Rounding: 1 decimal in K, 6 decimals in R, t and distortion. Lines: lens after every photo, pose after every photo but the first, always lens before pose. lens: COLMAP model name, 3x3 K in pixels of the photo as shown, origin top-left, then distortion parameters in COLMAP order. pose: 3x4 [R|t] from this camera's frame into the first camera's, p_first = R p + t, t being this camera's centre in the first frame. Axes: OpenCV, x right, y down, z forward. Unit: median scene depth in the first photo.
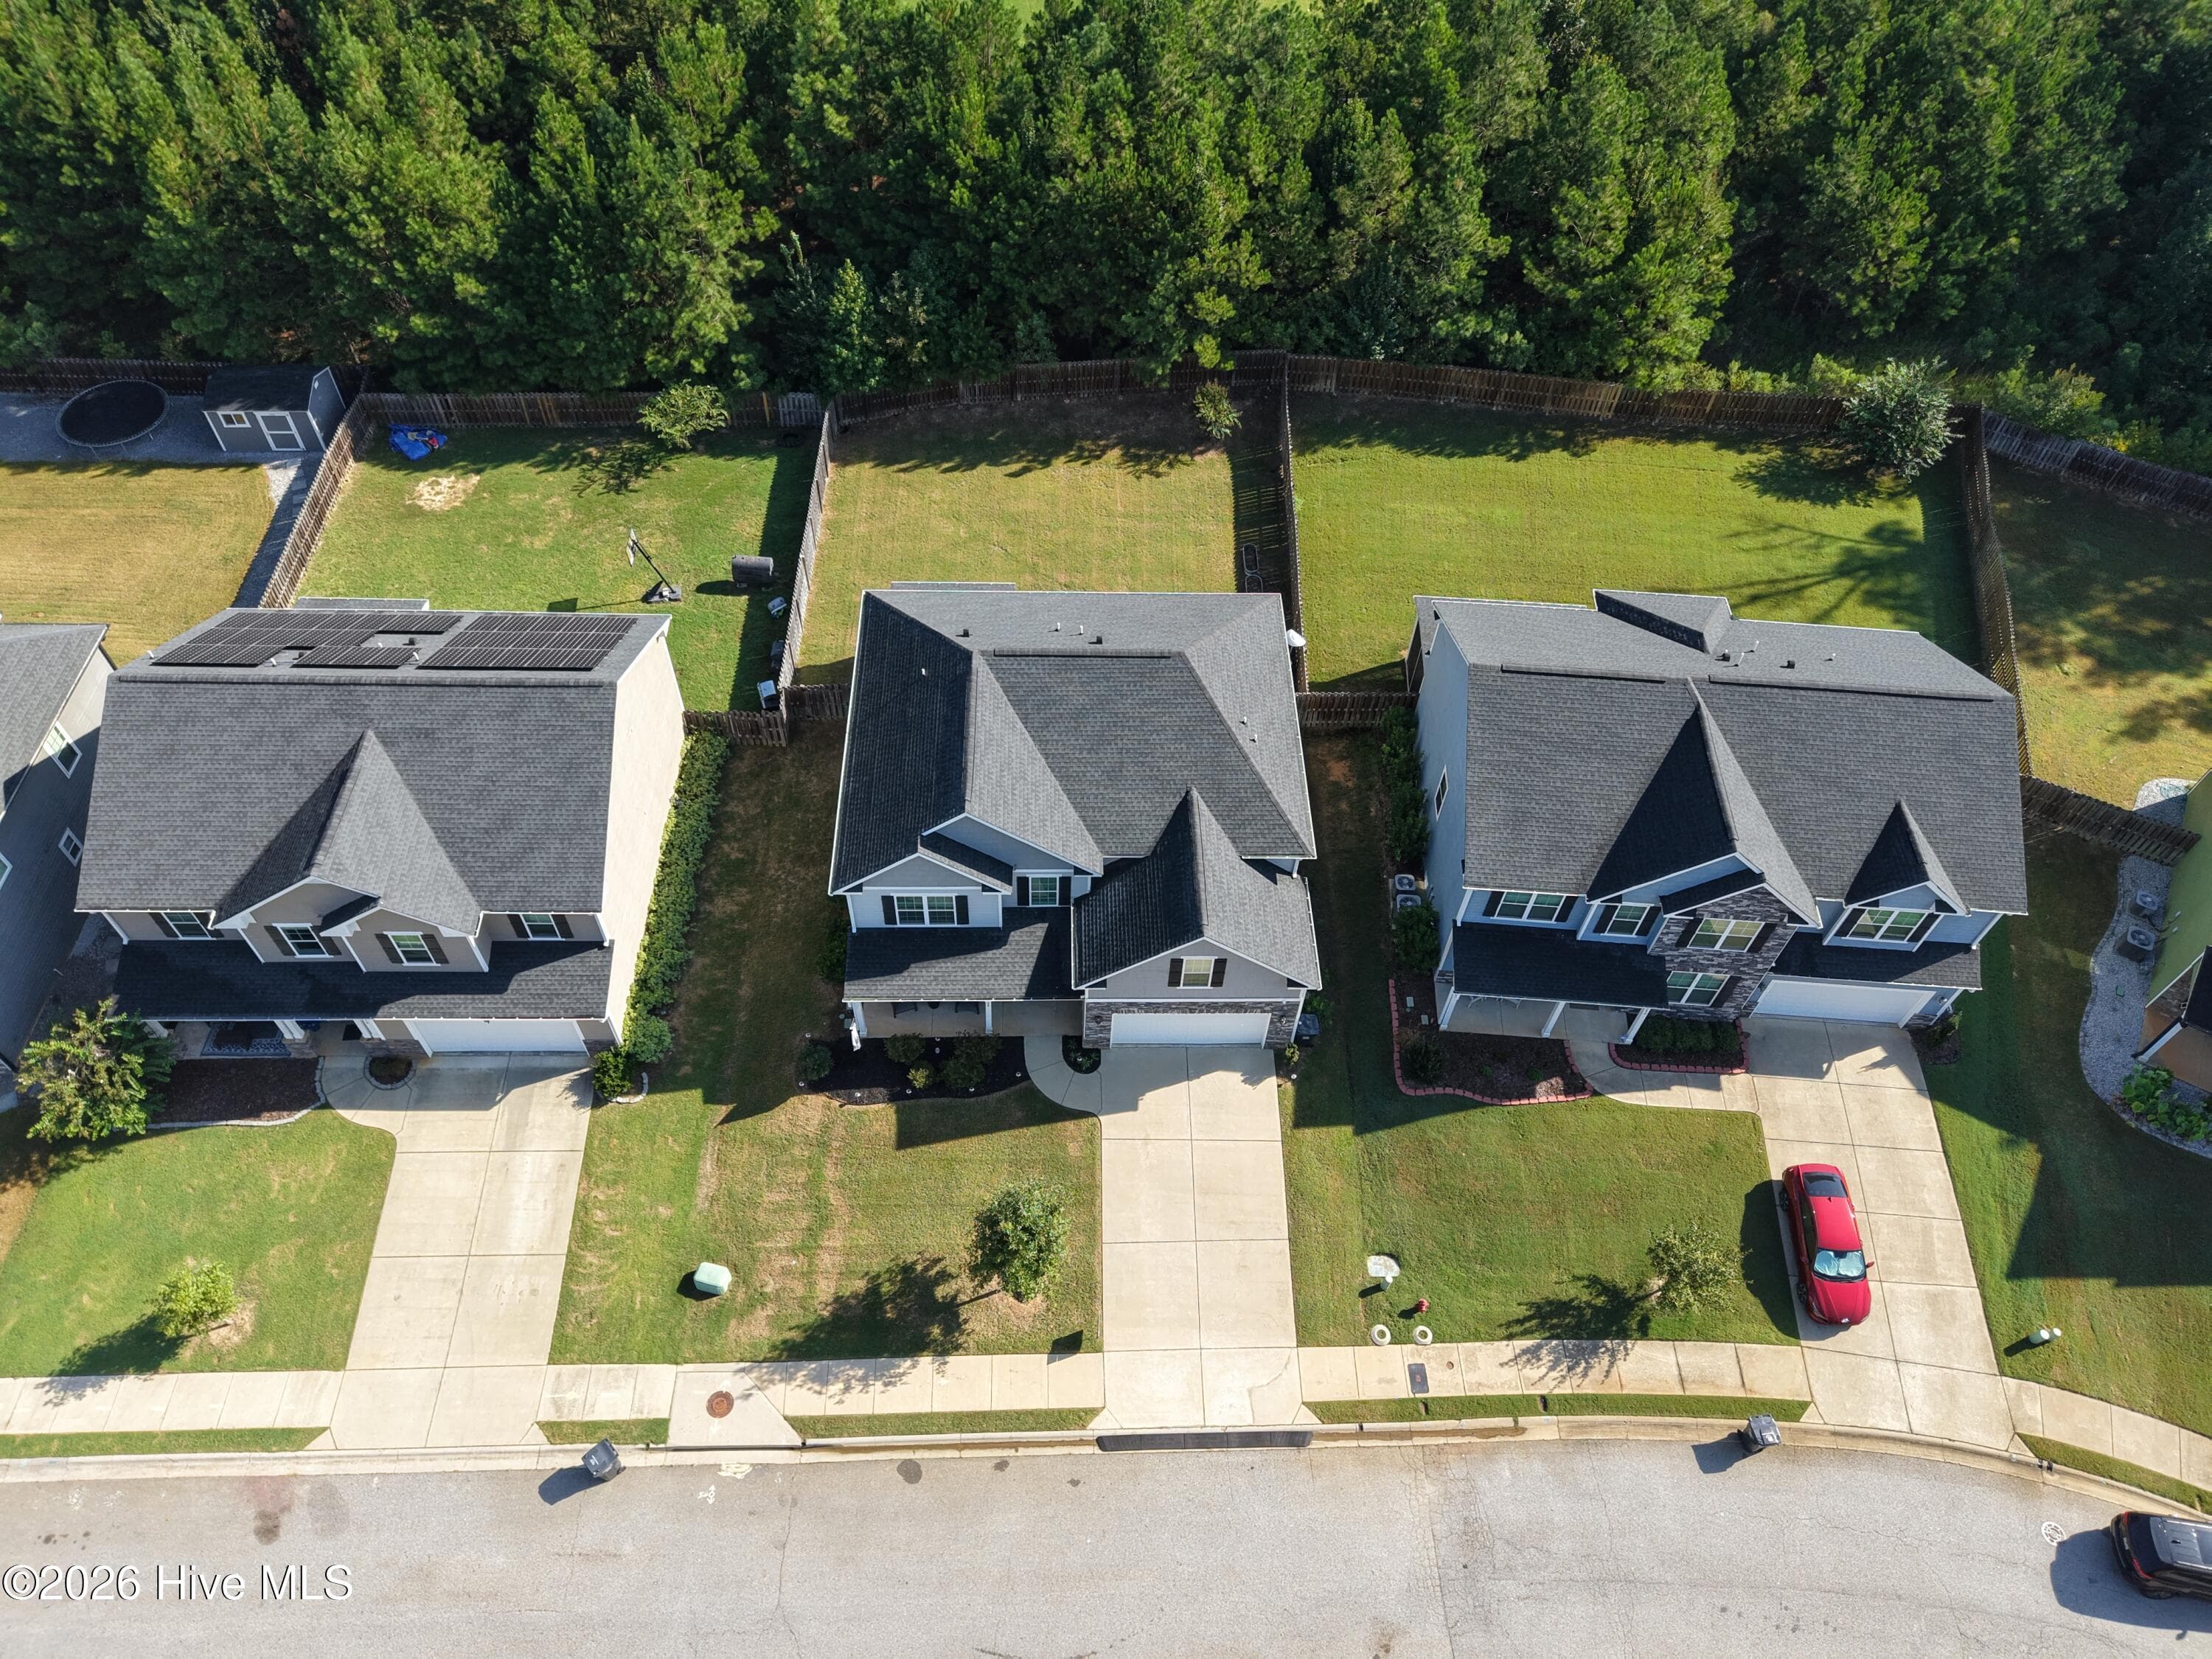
lens RADIAL K [[1480.3, 0, 1109.0], [0, 1480.3, 833.8], [0, 0, 1]] dist [0.018700, -0.016541]
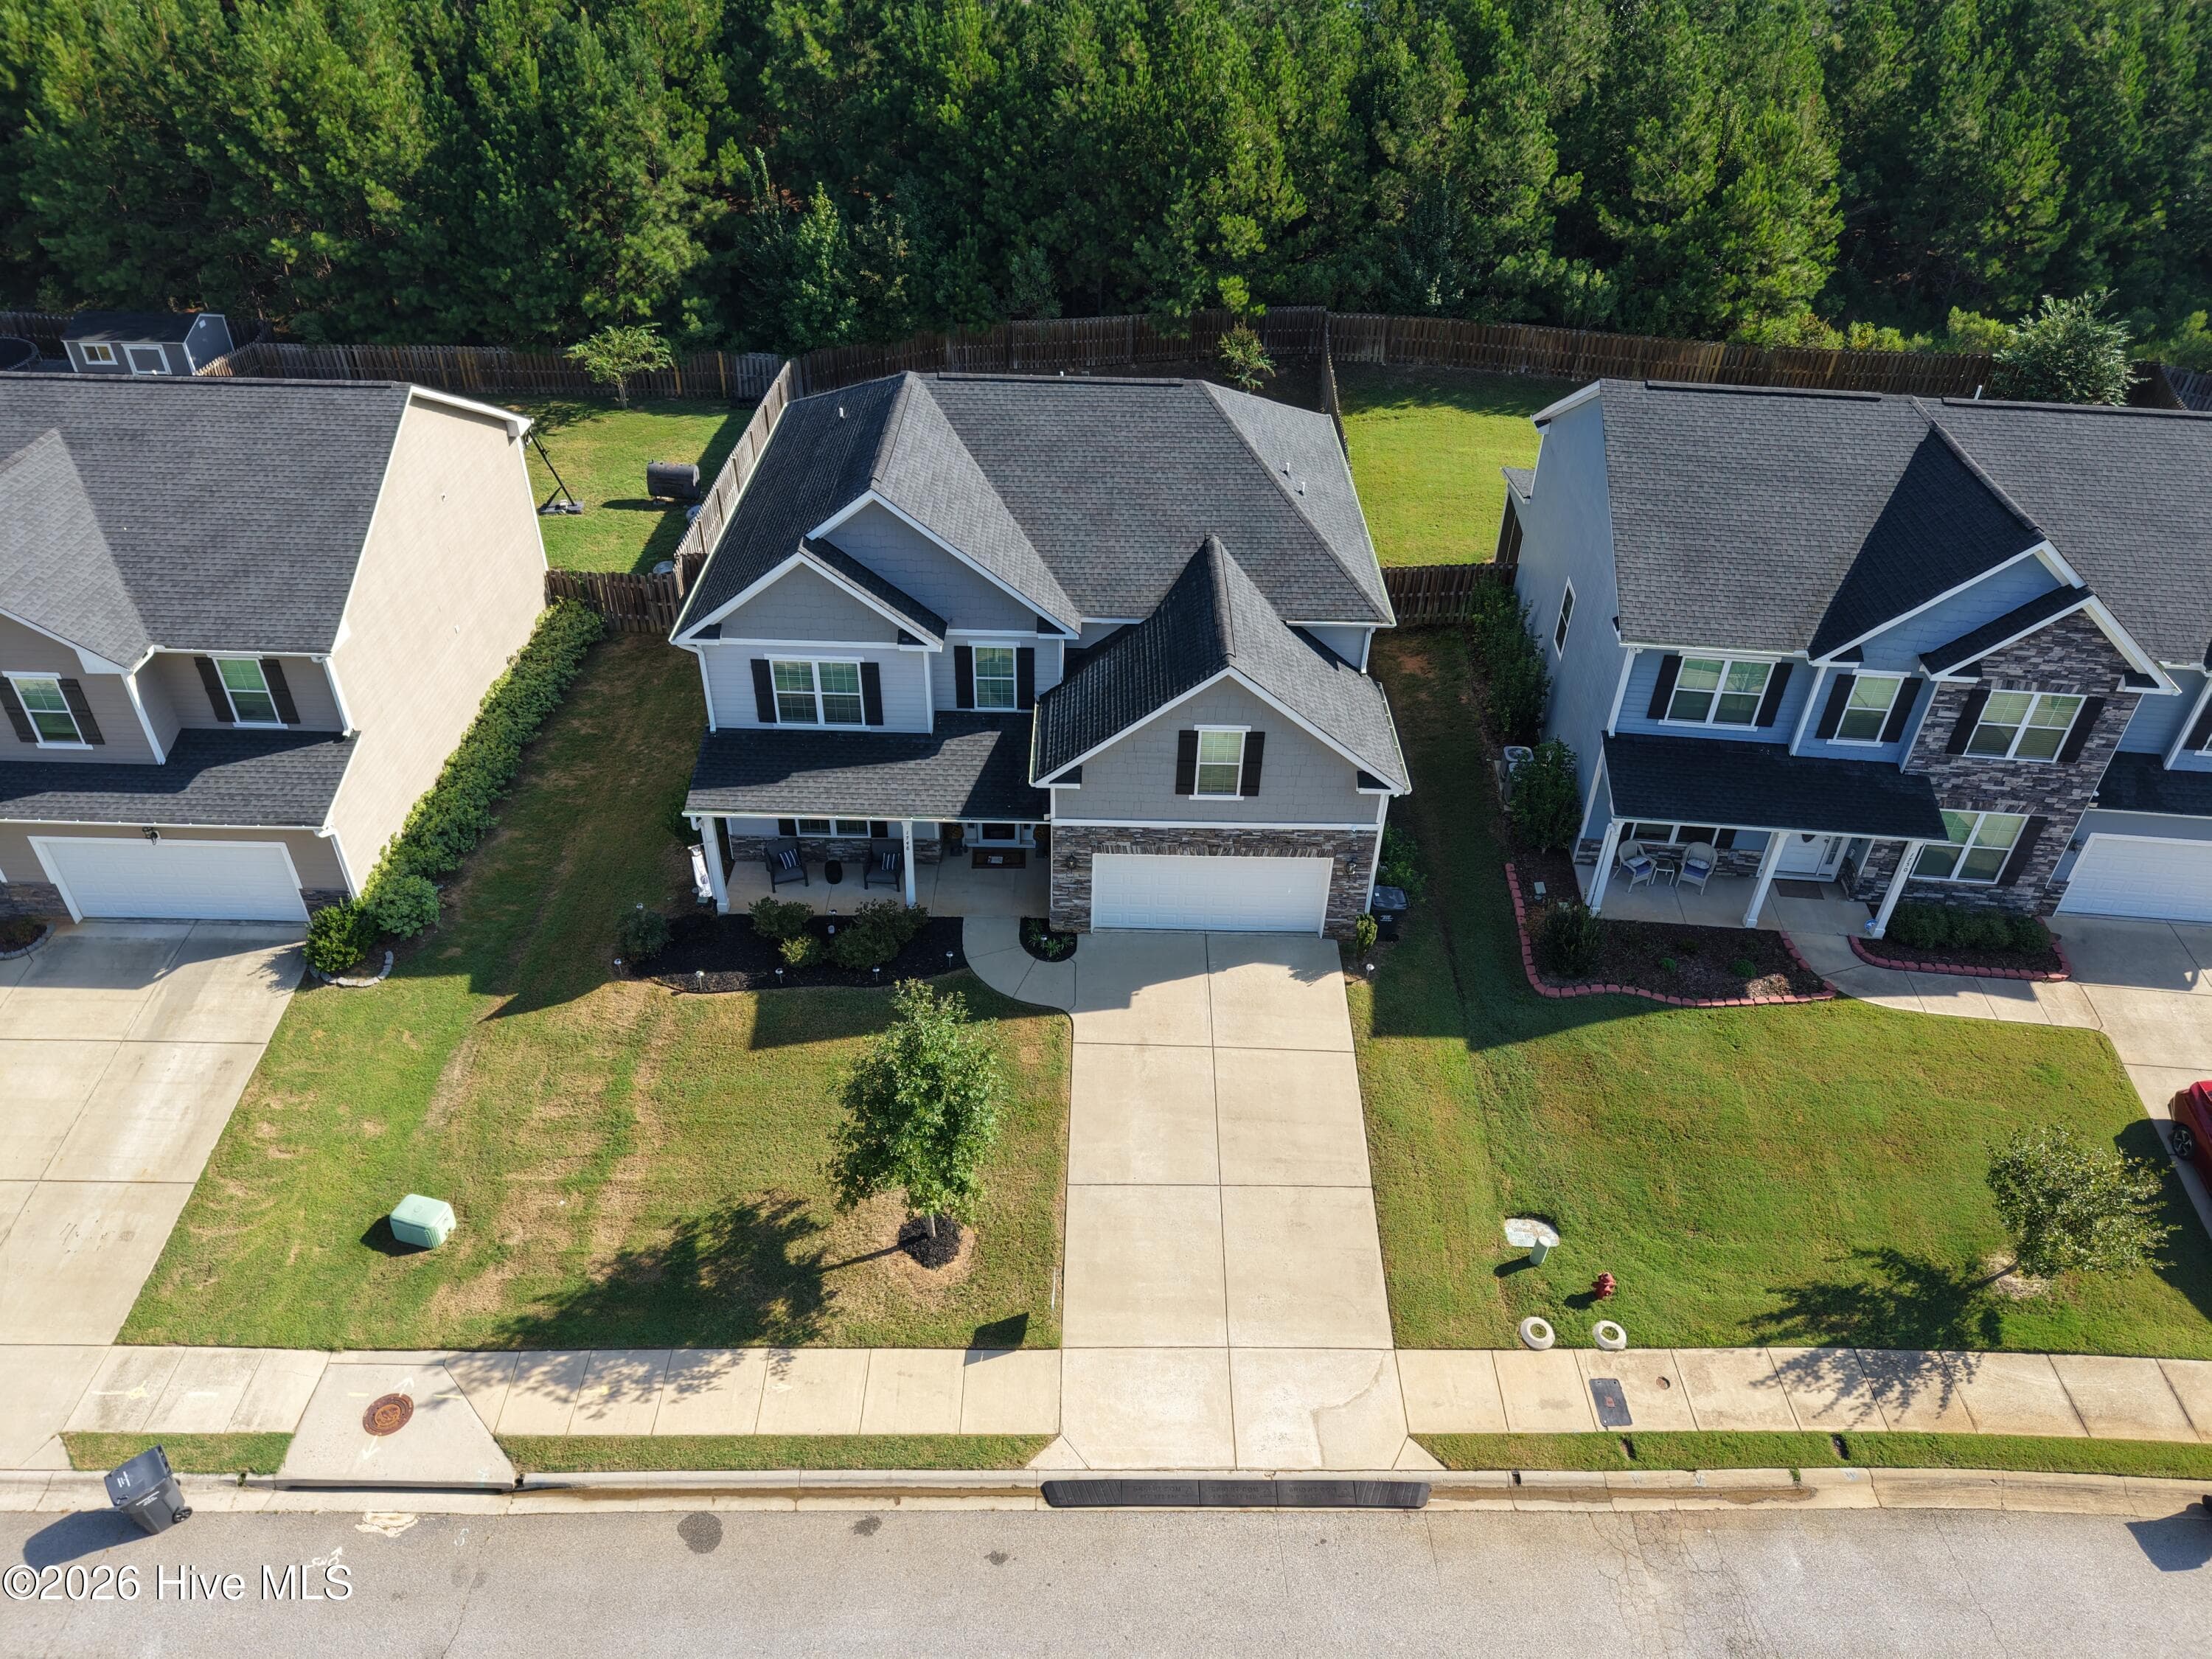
lens RADIAL K [[1480.3, 0, 1109.0], [0, 1480.3, 833.8], [0, 0, 1]] dist [0.018700, -0.016541]
pose [[0.999619, 0.006609, -0.026794, 0.027045], [-0.013386, 0.965158, -0.261324, 0.283516], [0.024133, 0.261583, 0.964879, 0.355907]]
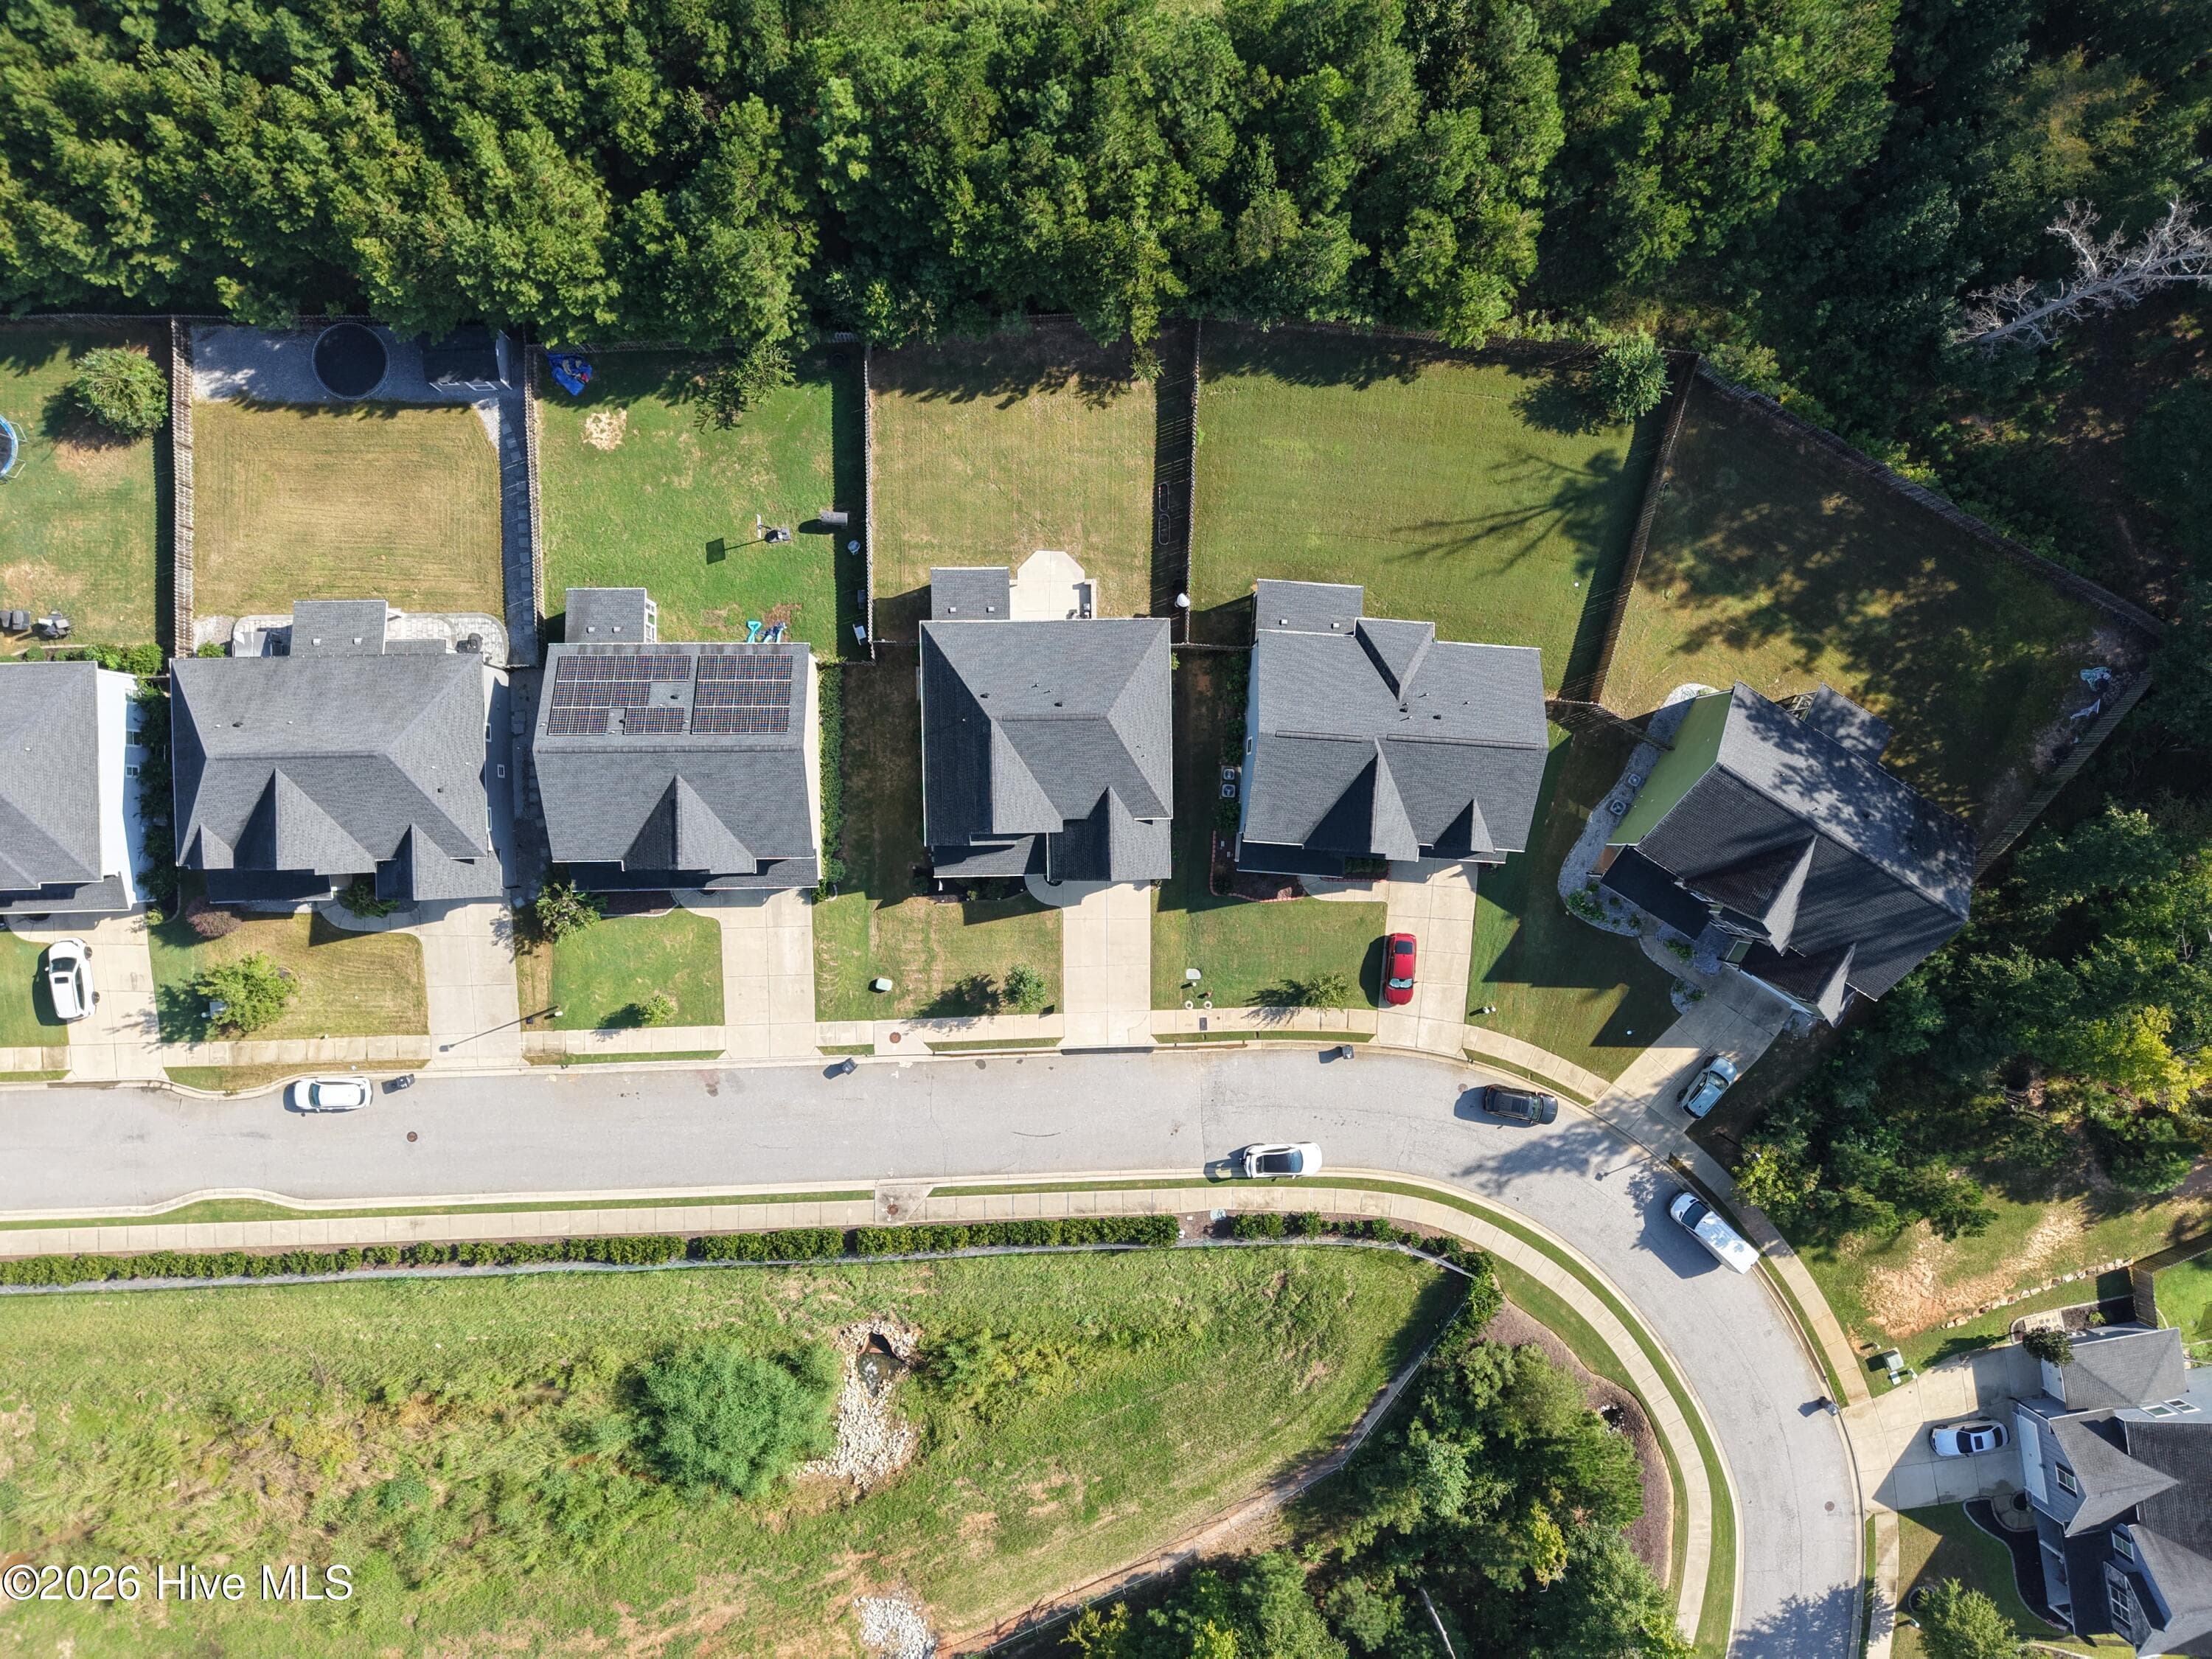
lens RADIAL K [[1480.3, 0, 1109.0], [0, 1480.3, 833.8], [0, 0, 1]] dist [0.018700, -0.016541]
pose [[0.999895, 0.006204, 0.013081, 0.030809], [-0.013072, 0.775245, 0.631526, -1.165544], [-0.006223, -0.631631, 0.775244, -0.504857]]
